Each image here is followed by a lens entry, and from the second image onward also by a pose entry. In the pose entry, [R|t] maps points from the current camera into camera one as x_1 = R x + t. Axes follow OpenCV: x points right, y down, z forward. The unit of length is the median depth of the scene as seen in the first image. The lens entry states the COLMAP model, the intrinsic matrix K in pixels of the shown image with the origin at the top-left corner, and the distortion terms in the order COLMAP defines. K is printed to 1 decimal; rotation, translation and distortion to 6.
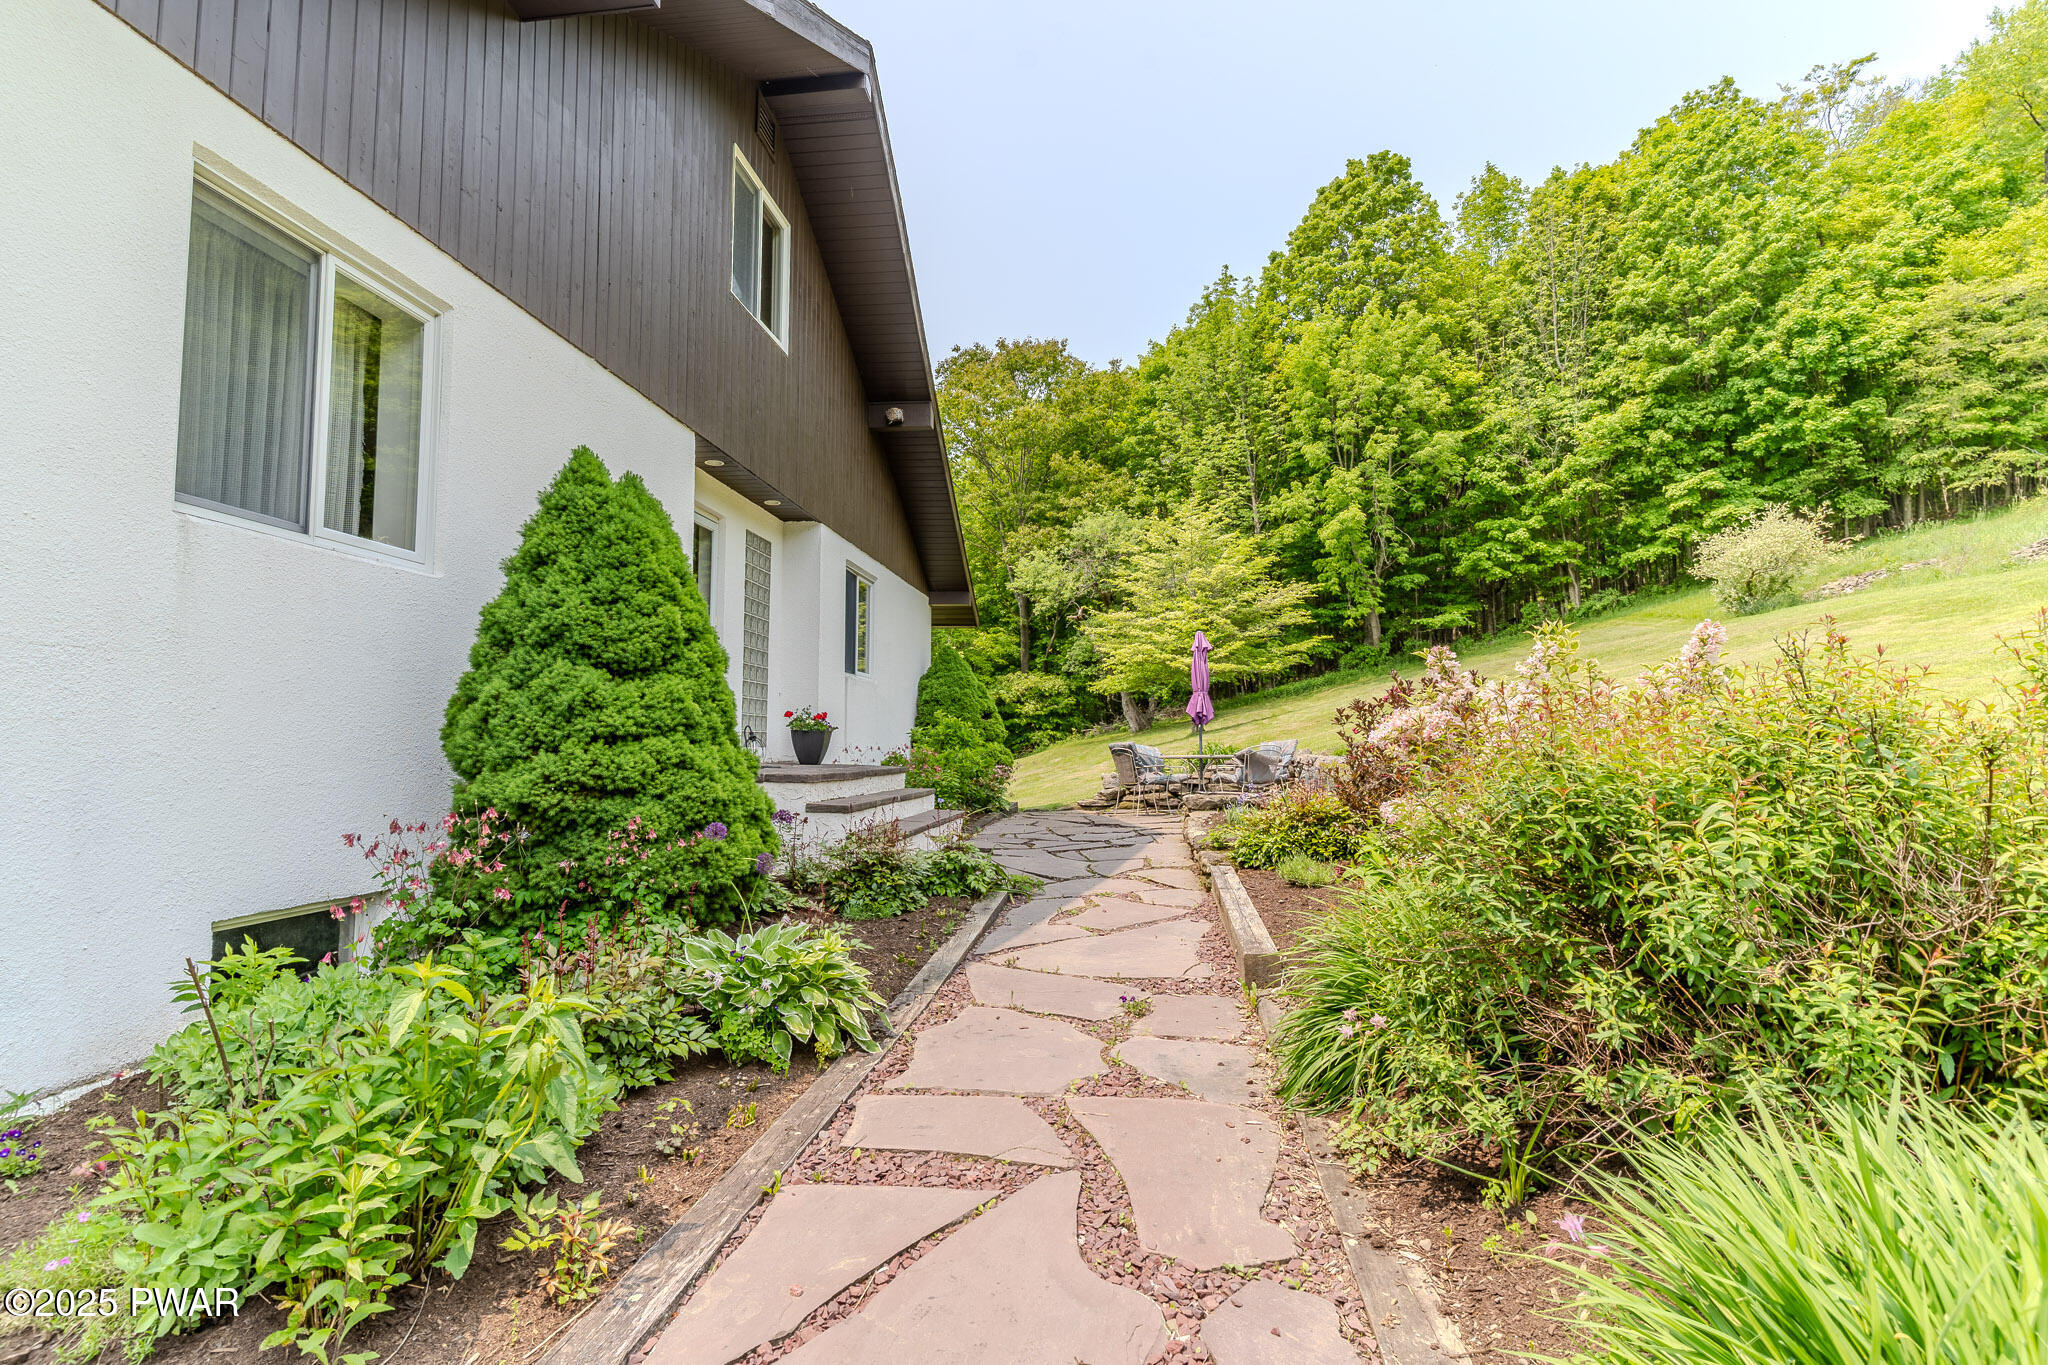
lens RADIAL K [[985.2, 0, 1022.6], [0, 985.2, 677.3], [0, 0, 1]] dist [0.008605, 0.000562]
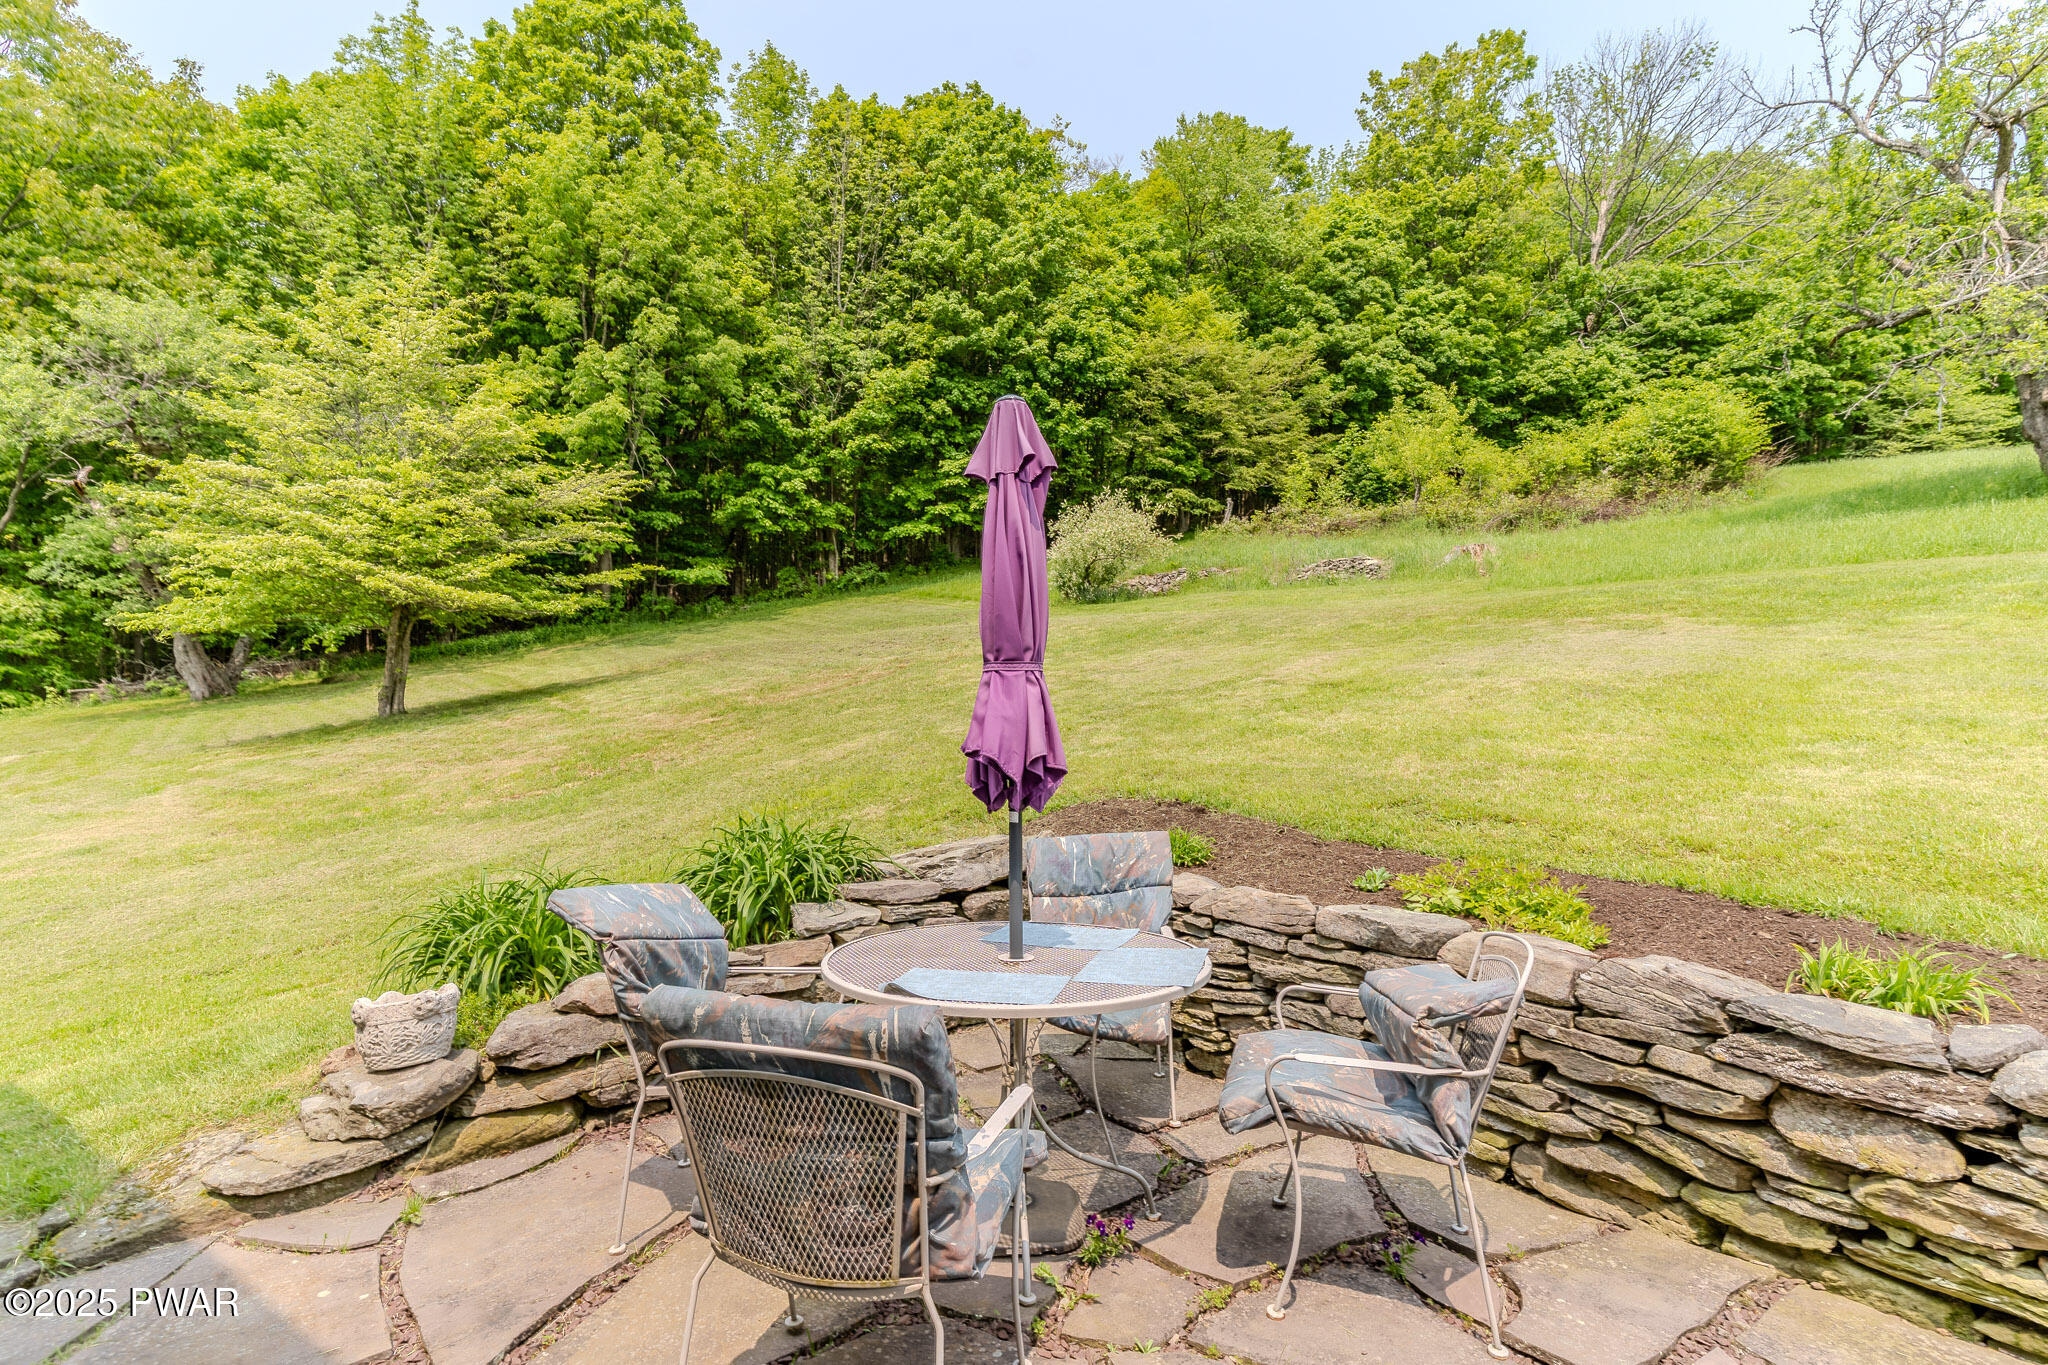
lens RADIAL K [[985.2, 0, 1016.0], [0, 985.2, 681.1], [0, 0, 1]] dist [0.008605, 0.000562]
pose [[0.670841, 0.044340, 0.740274, 0.003739], [-0.073431, 0.997277, 0.006810, 0.006281], [-0.737956, -0.058928, 0.672271, 0.289909]]
